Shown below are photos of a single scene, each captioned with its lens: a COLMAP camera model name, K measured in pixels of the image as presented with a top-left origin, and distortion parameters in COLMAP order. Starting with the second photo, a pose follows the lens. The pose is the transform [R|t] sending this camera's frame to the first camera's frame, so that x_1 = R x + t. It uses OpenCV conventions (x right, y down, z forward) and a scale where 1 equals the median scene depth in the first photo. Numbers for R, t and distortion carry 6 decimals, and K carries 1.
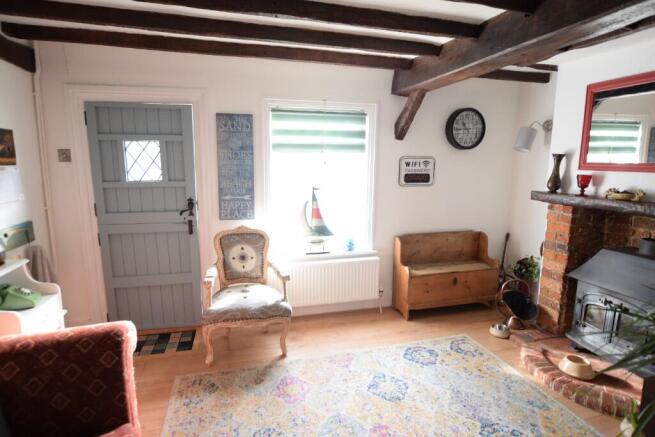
lens RADIAL K [[358.2, 0, 327.5], [0, 358.2, 218.5], [0, 0, 1]] dist [-0.000830, -0.000185]
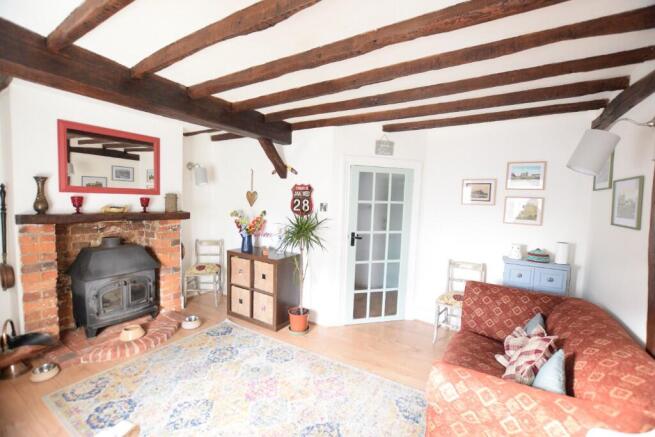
lens RADIAL K [[294.5, 0, 327.5], [0, 294.5, 218.5], [0, 0, 1]] dist [-0.019037, 0.000136]
pose [[-0.688145, -0.088908, 0.720106, -0.547228], [0.072089, 0.979176, 0.189784, -0.165916], [-0.721983, 0.182510, -0.667406, 1.009573]]
